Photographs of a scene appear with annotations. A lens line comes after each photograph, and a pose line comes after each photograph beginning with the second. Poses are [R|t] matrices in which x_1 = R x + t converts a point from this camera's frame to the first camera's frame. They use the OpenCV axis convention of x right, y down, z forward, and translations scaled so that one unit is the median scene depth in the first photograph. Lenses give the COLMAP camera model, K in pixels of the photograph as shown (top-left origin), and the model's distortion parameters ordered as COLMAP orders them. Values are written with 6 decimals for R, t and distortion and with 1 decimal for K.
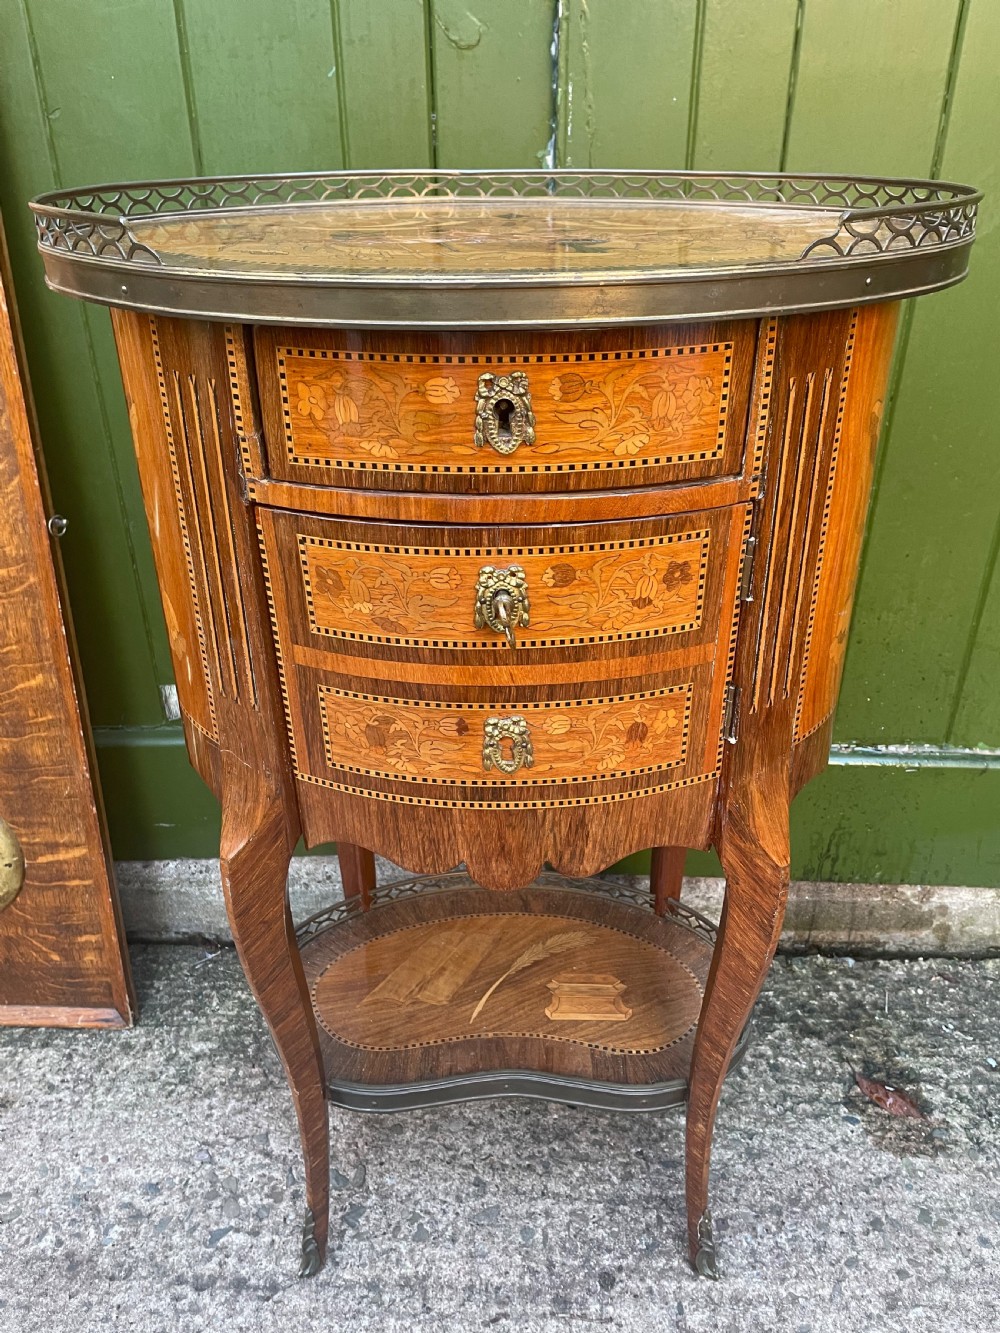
lens RADIAL K [[1019.7, 0, 498.7], [0, 1019.7, 669.2], [0, 0, 1]] dist [0.073272, -0.110910]
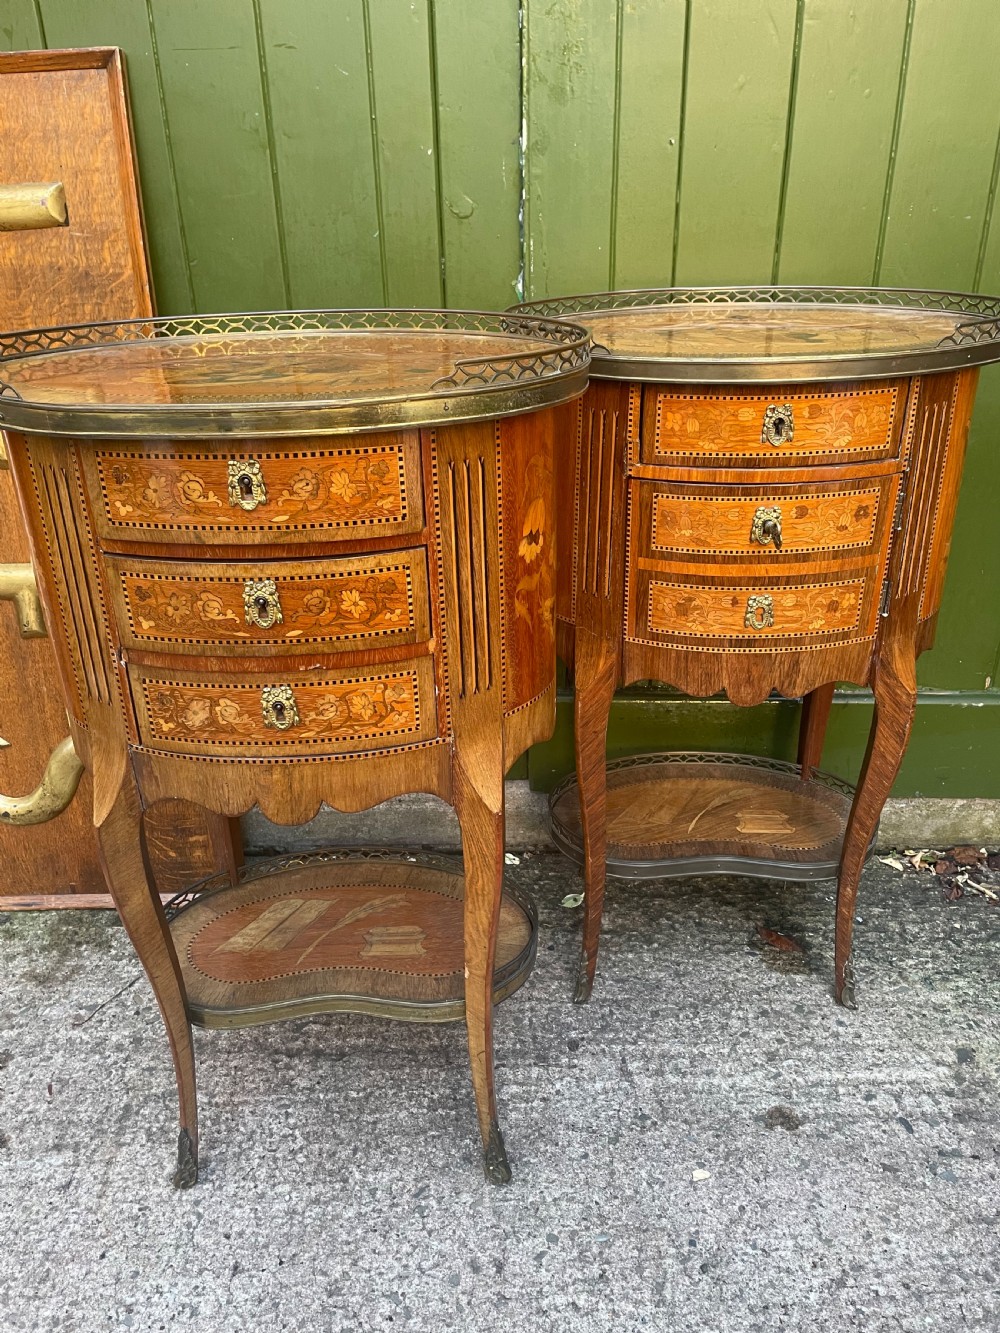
lens RADIAL K [[1019.7, 0, 492.4], [0, 1019.7, 669.5], [0, 0, 1]] dist [0.073272, -0.110910]
pose [[0.999847, -0.016085, -0.006845, 0.009423], [0.015724, 0.998632, -0.049869, 0.130051], [0.007638, 0.049754, 0.998732, -0.439467]]
